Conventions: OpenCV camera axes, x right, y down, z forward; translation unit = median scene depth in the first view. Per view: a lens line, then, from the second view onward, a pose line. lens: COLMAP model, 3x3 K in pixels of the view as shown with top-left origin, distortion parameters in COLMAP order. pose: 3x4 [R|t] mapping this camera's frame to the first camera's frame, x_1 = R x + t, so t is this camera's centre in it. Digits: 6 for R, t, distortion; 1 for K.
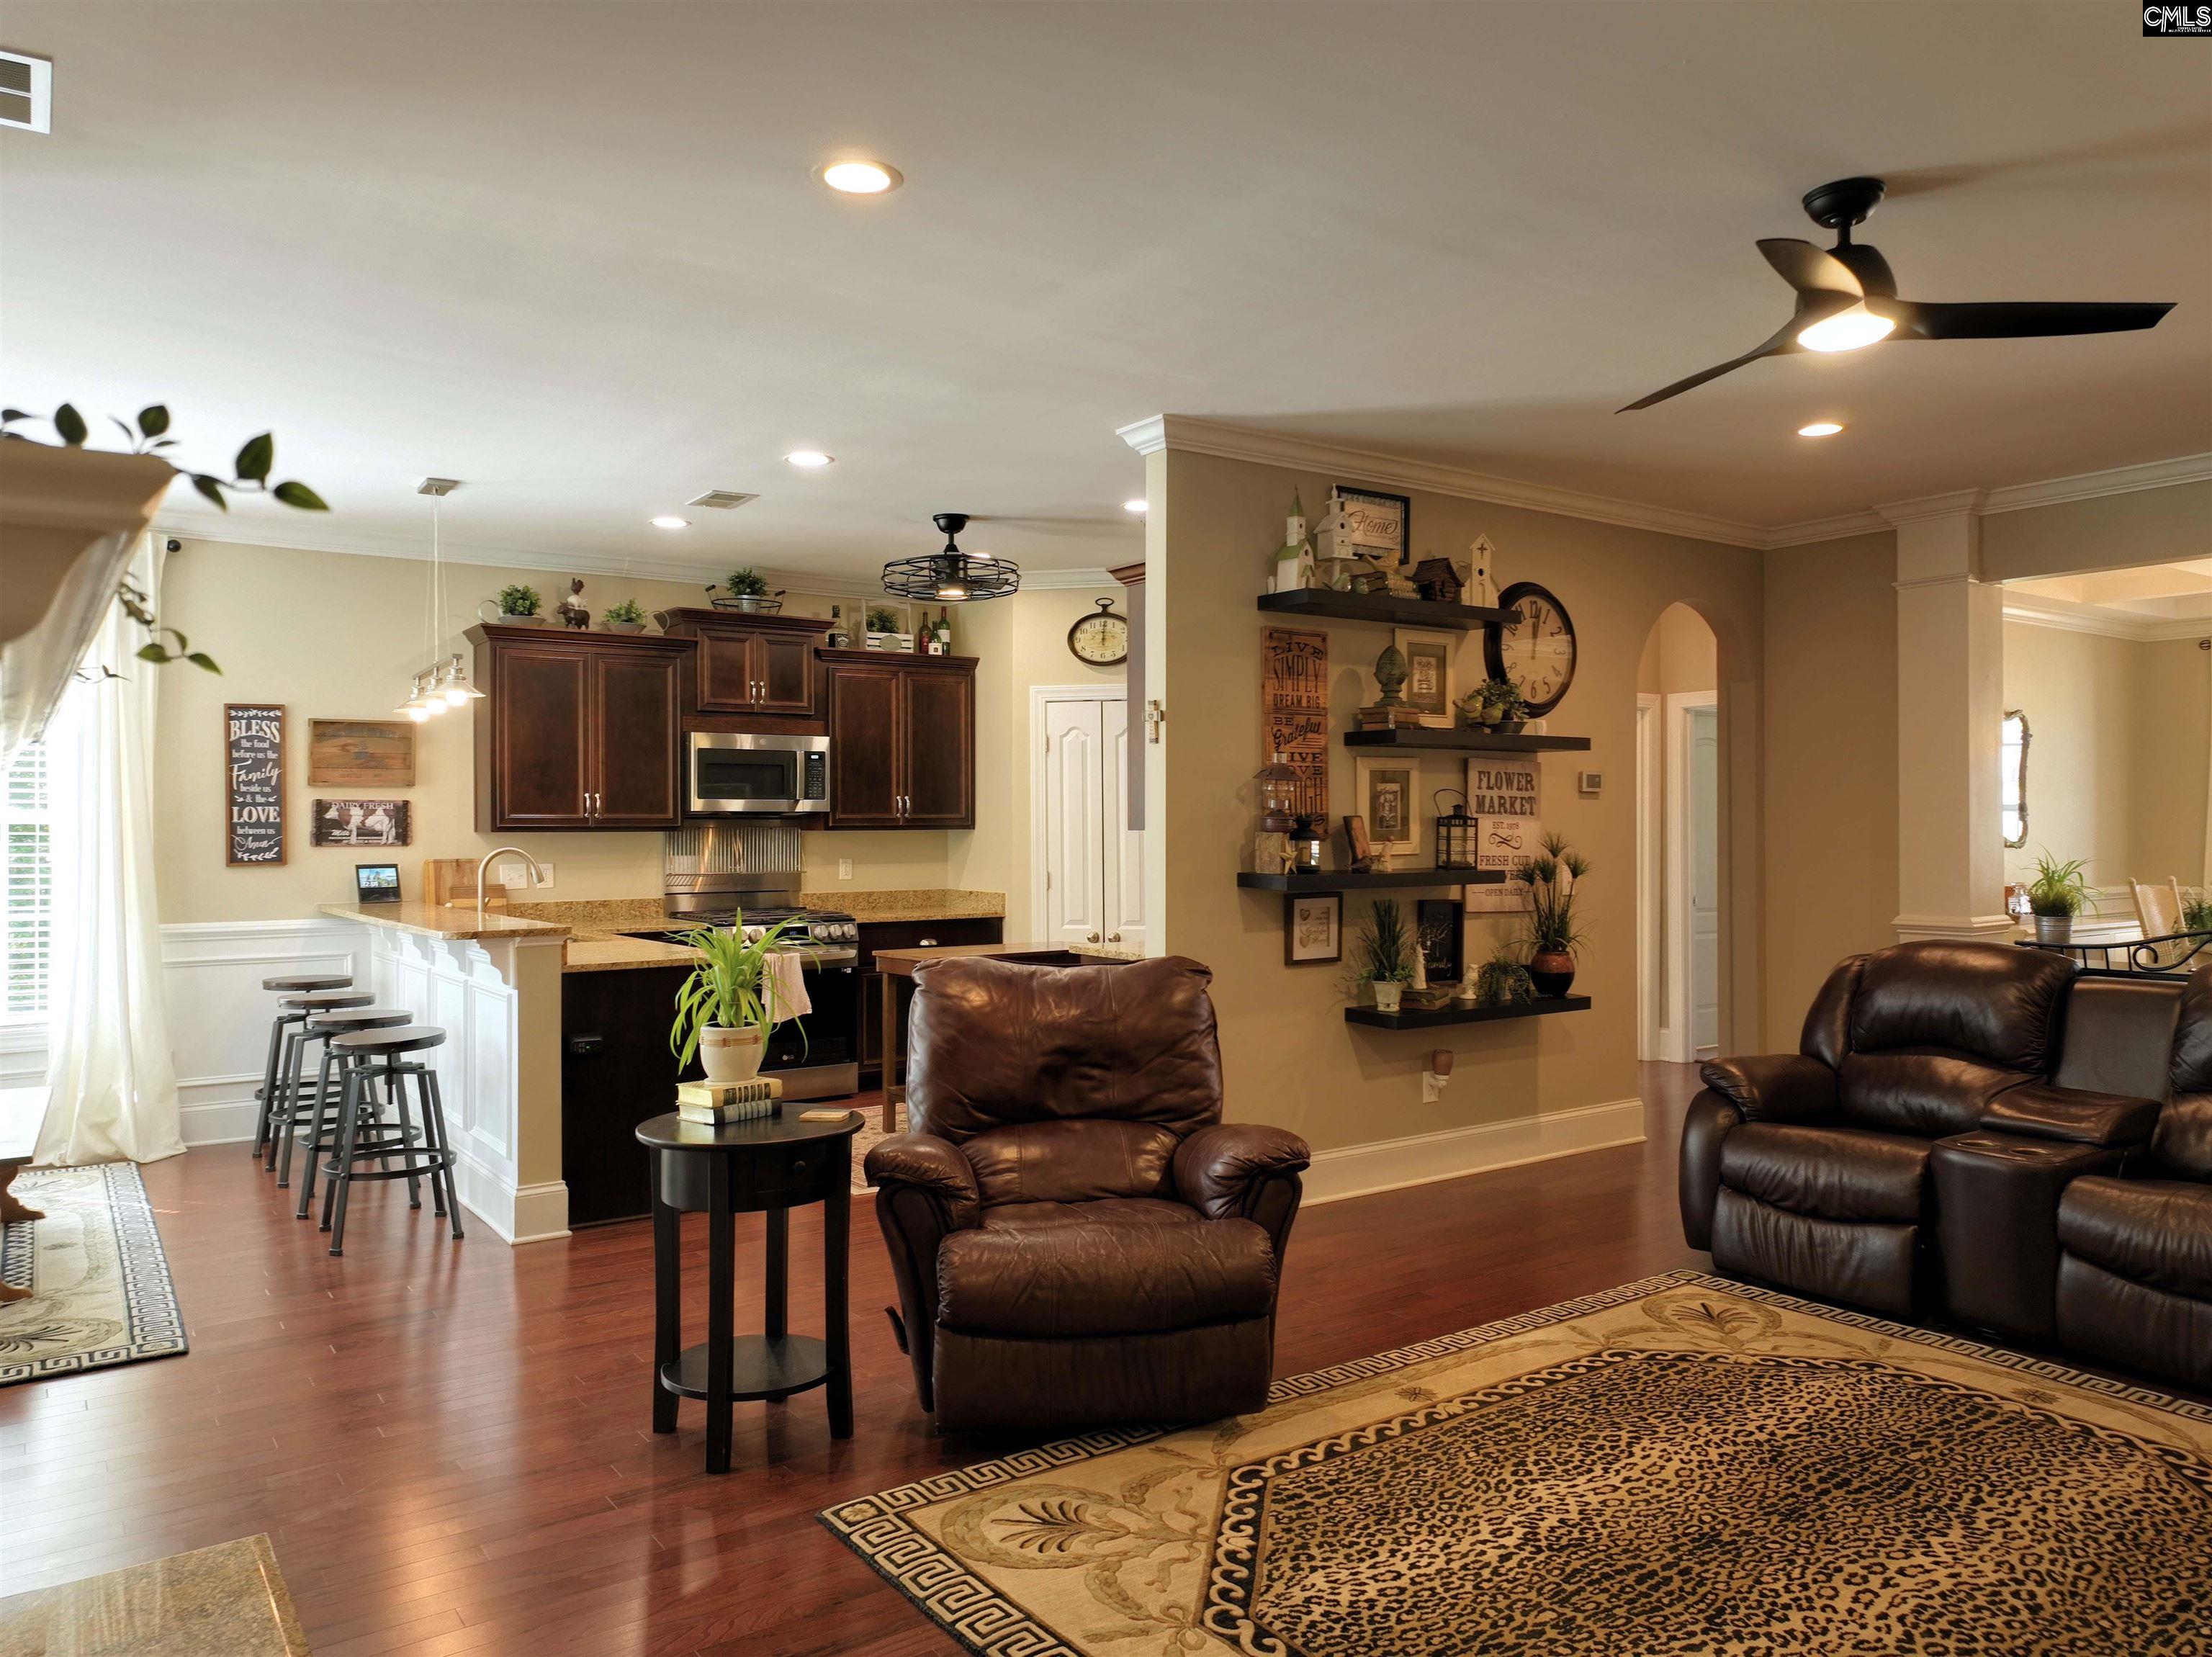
lens RADIAL K [[1567.7, 0, 1118.3], [0, 1567.7, 827.1], [0, 0, 1]] dist [0.007931, 0.015735]
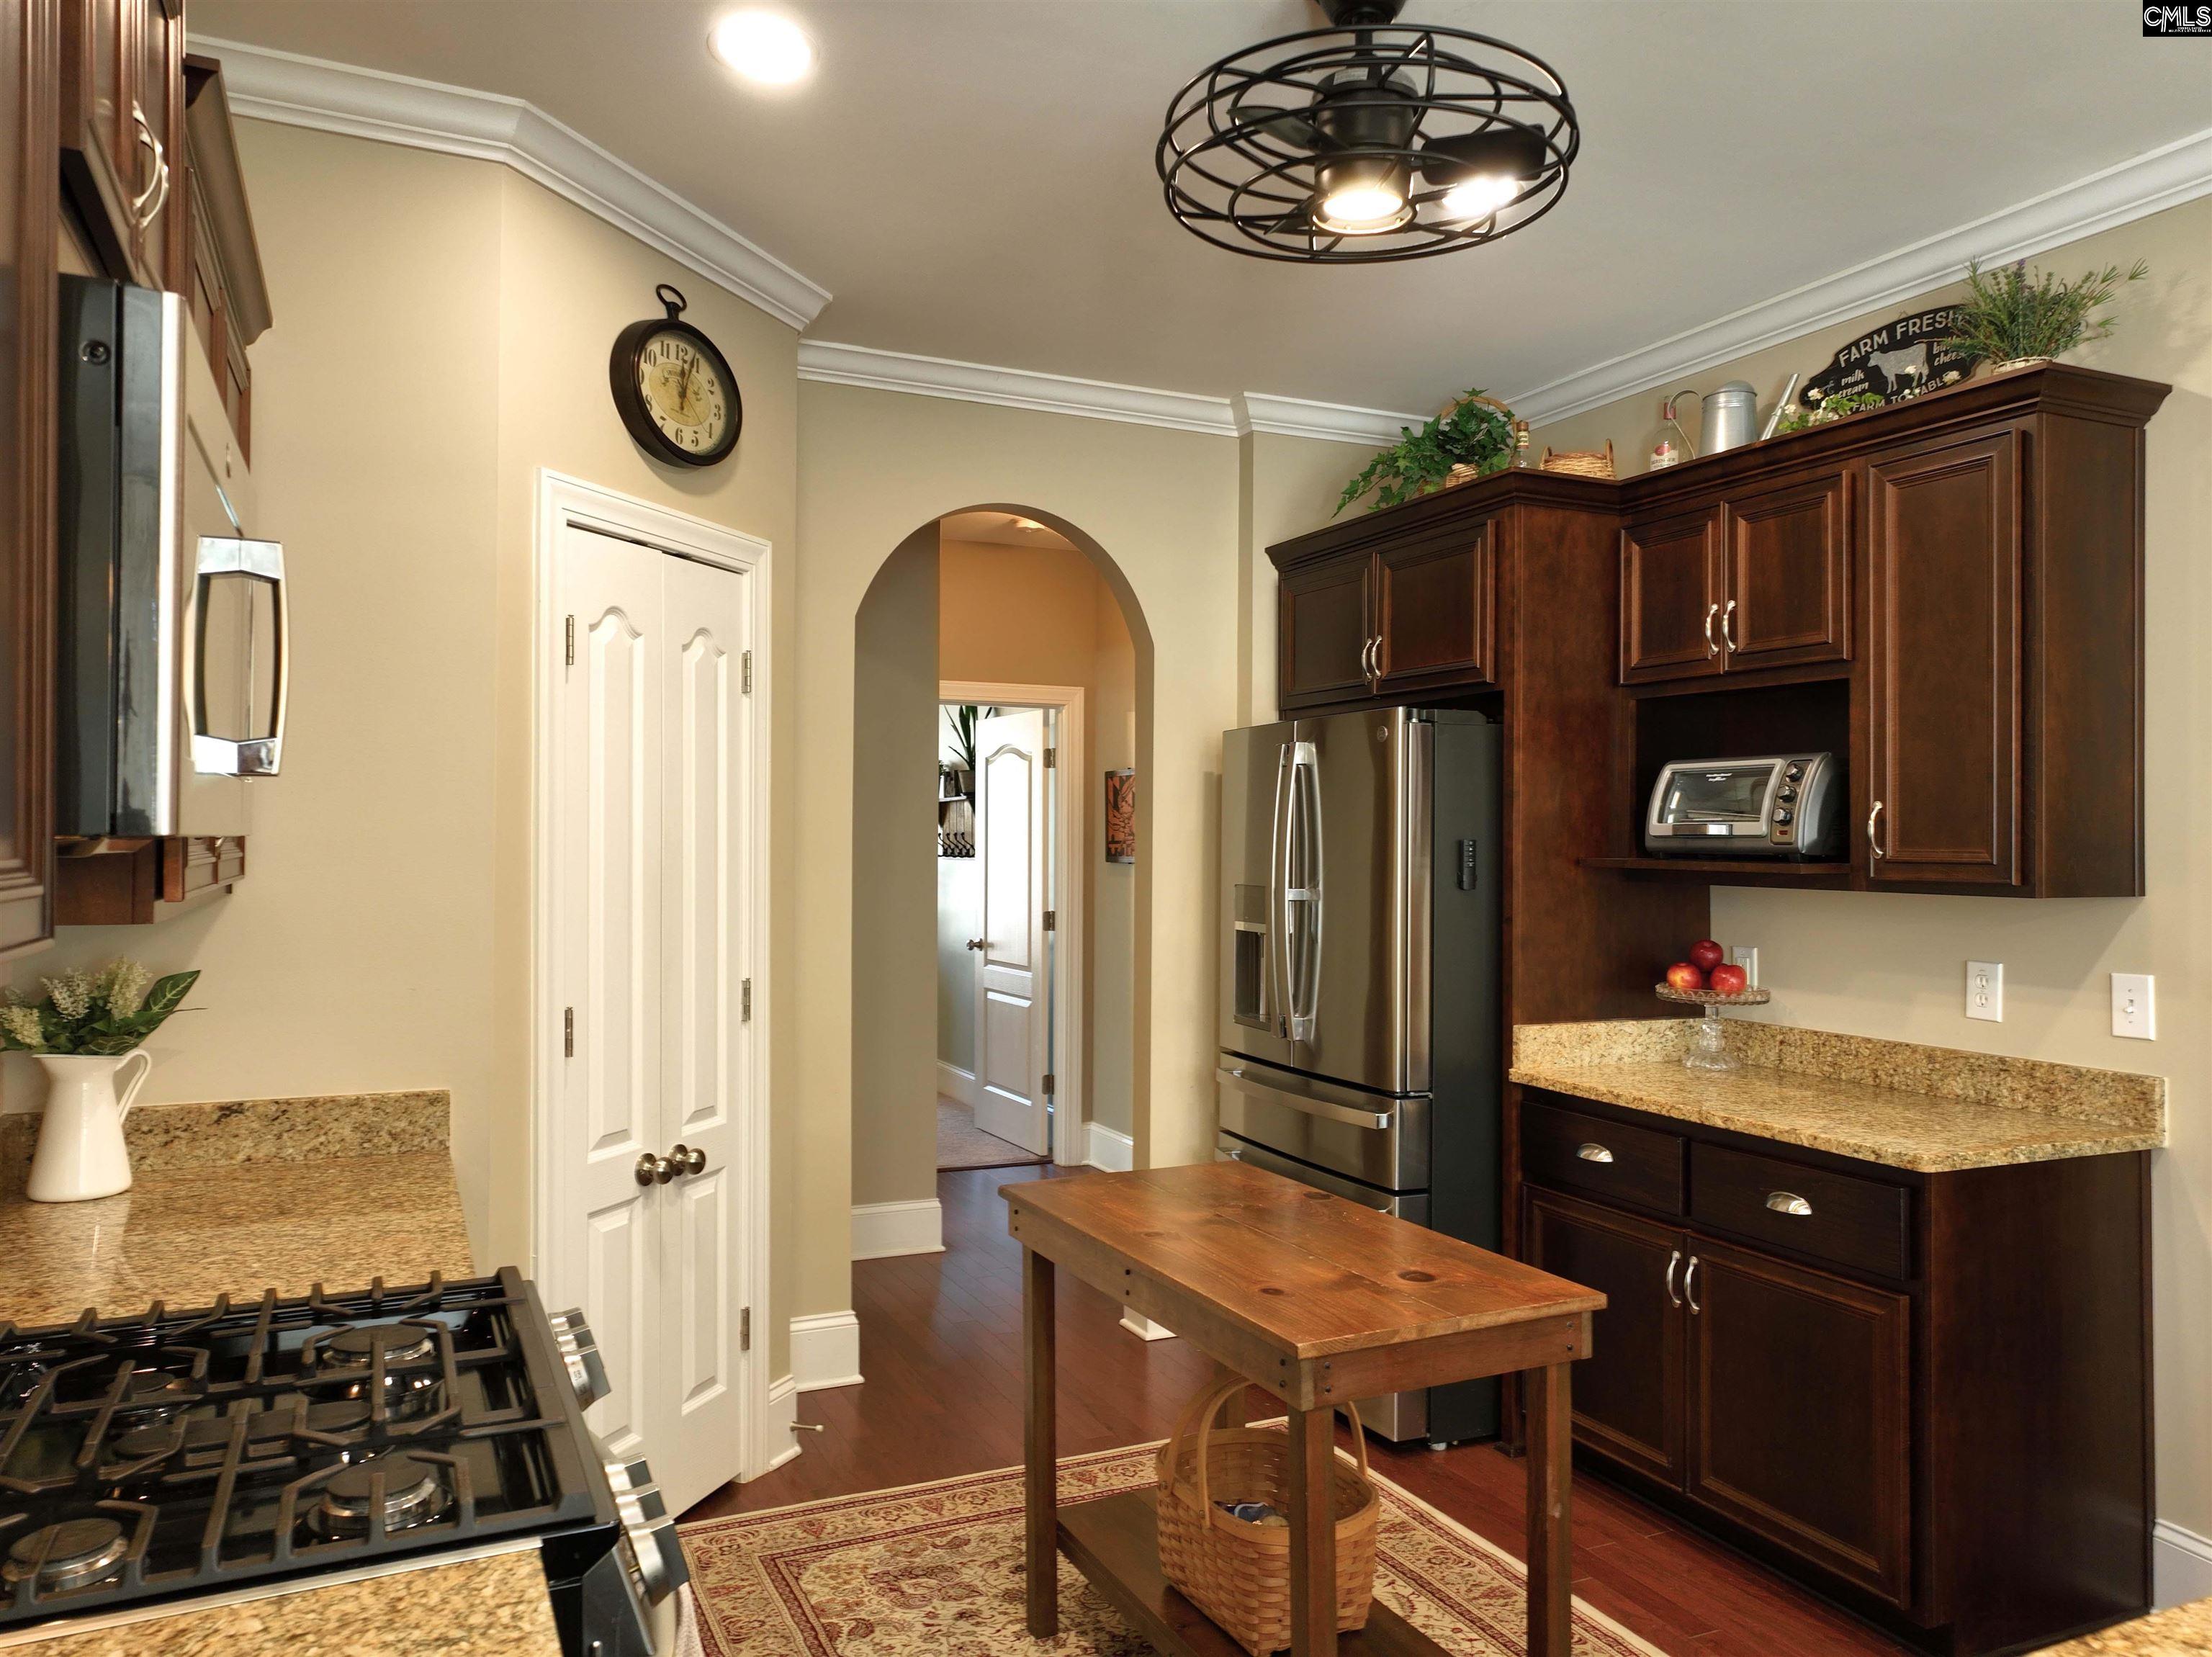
lens RADIAL K [[1567.7, 0, 1099.2], [0, 1567.7, 827.8], [0, 0, 1]] dist [0.007931, 0.015735]
pose [[0.189045, 0.015414, 0.981847, -0.401709], [-0.006828, 0.999873, -0.014382, -0.008646], [-0.981945, -0.003986, 0.189126, 0.888296]]
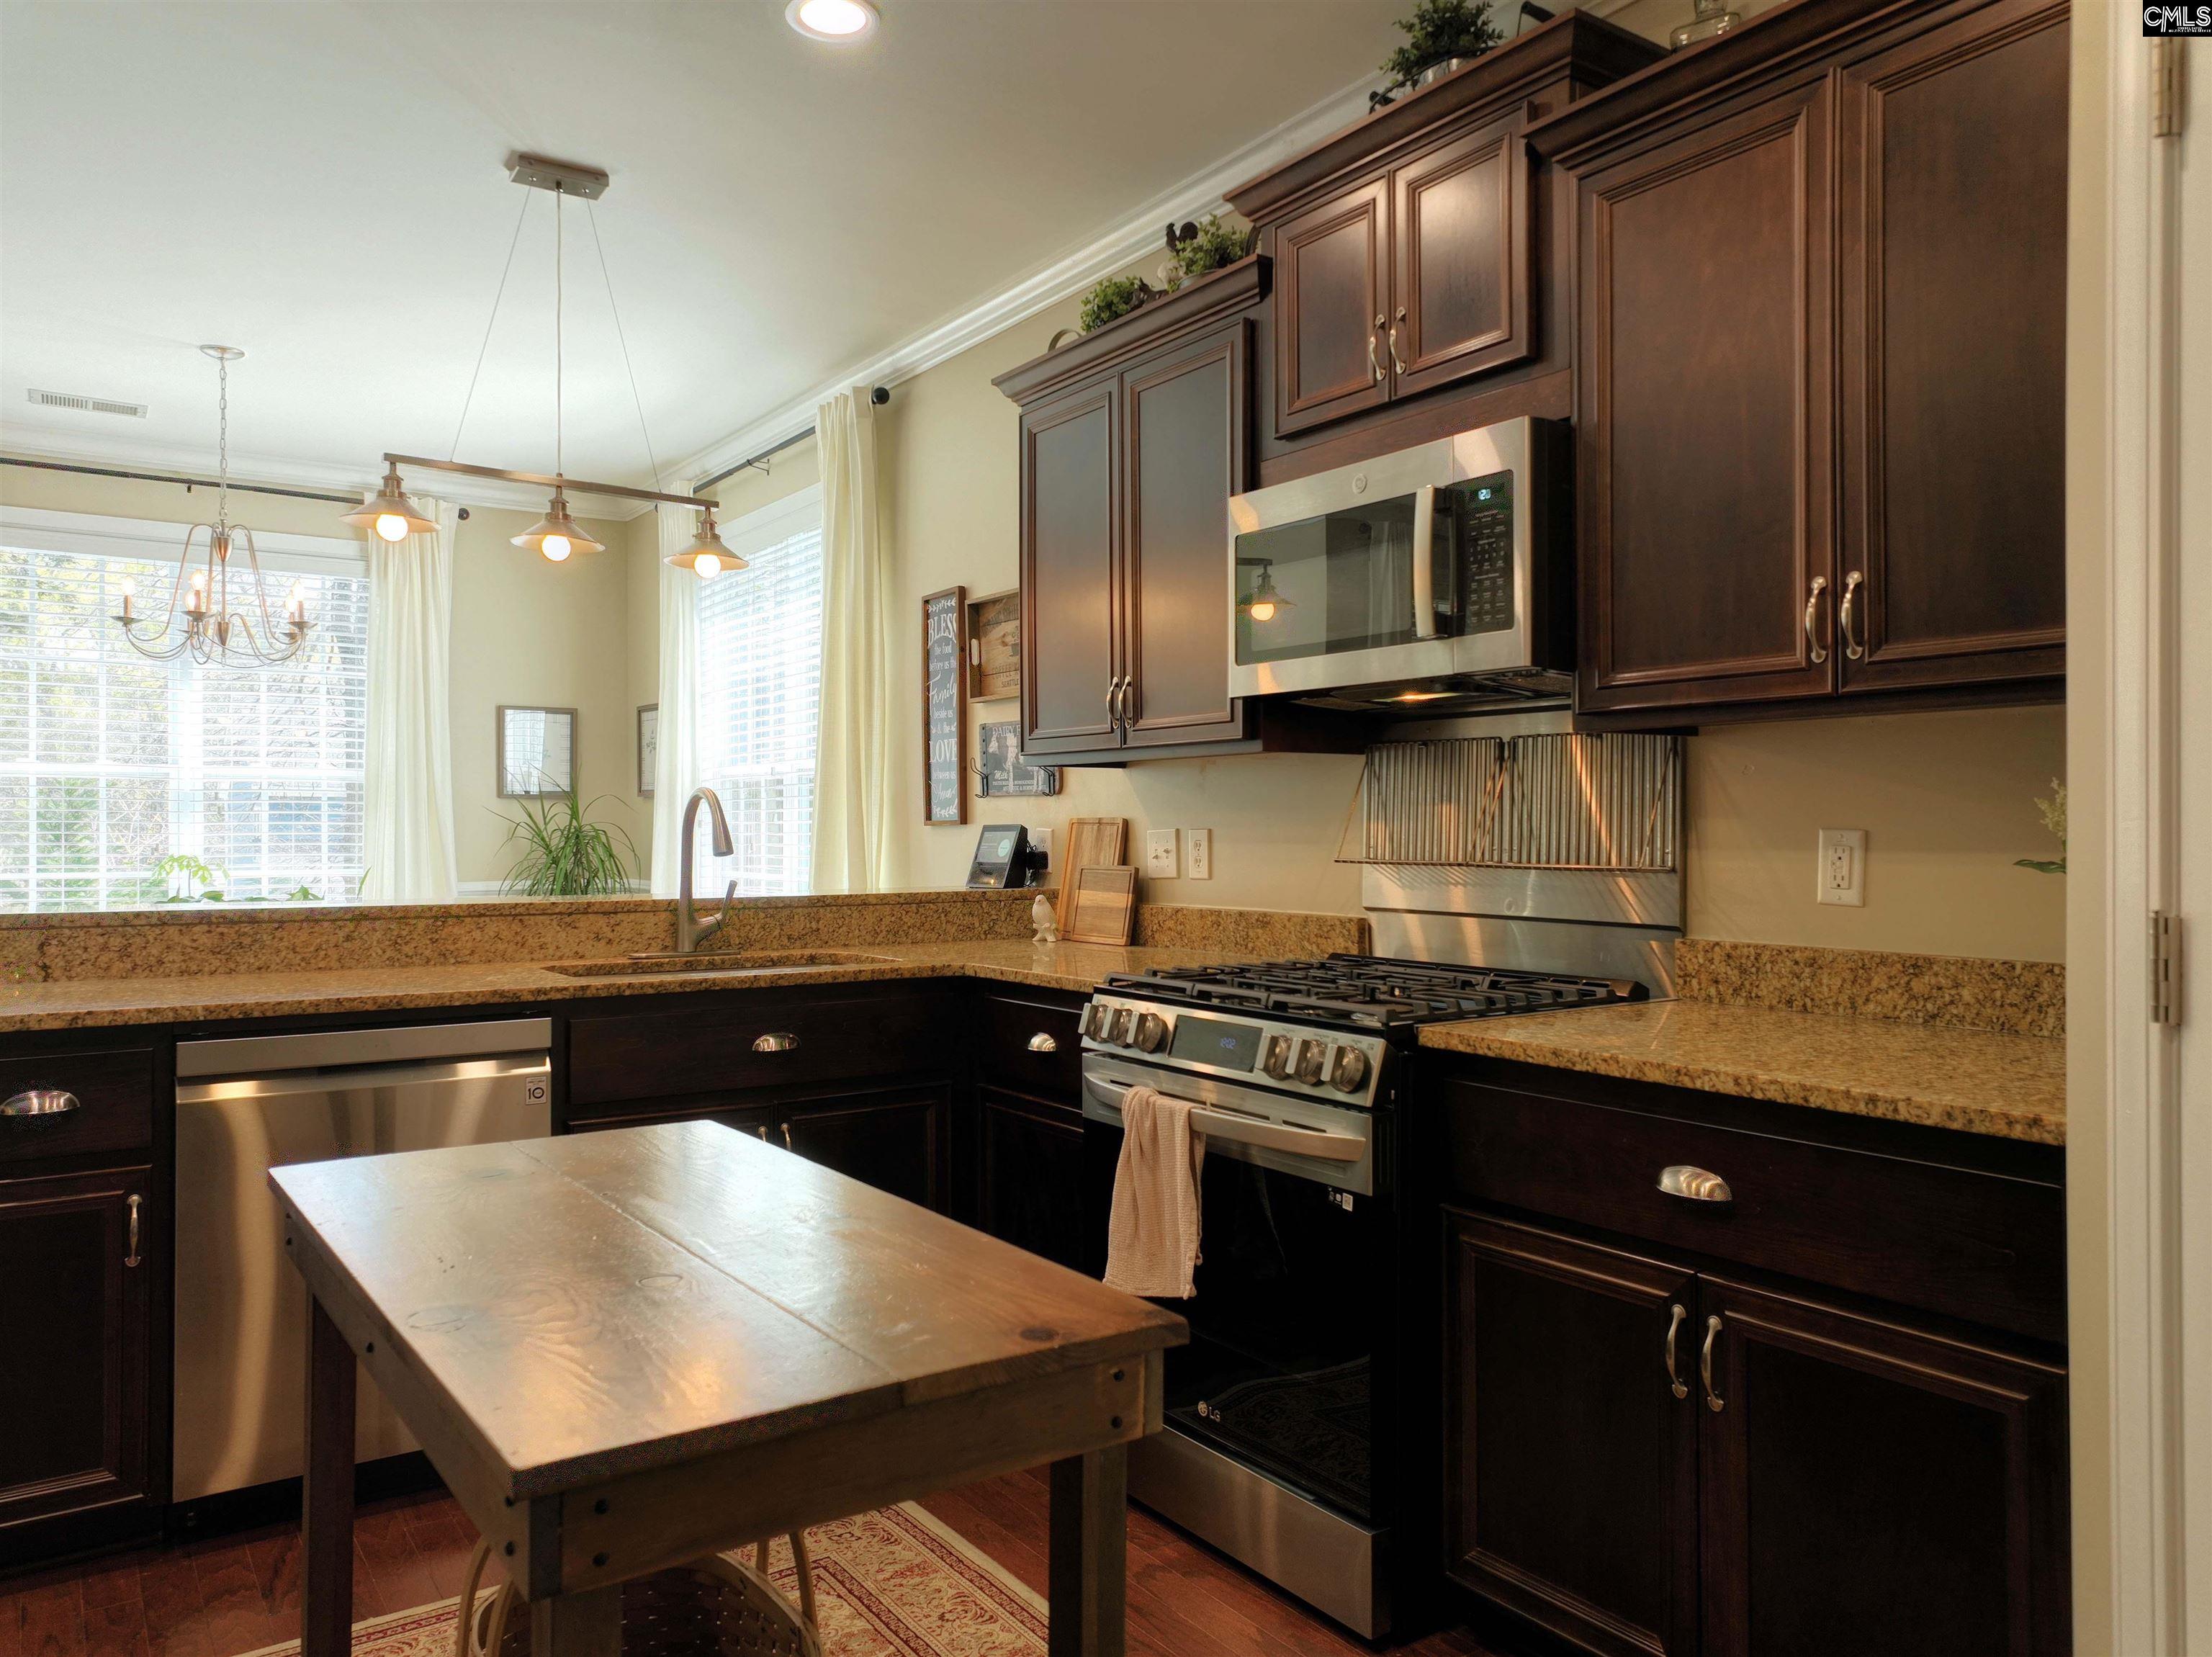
lens RADIAL K [[1567.7, 0, 1107.5], [0, 1567.7, 834.2], [0, 0, 1]] dist [0.007931, 0.015735]
pose [[-0.023675, 0.007386, -0.999692, 0.125613], [0.001403, 0.999972, 0.007354, 0.021221], [0.999719, -0.001228, -0.023685, 0.982493]]
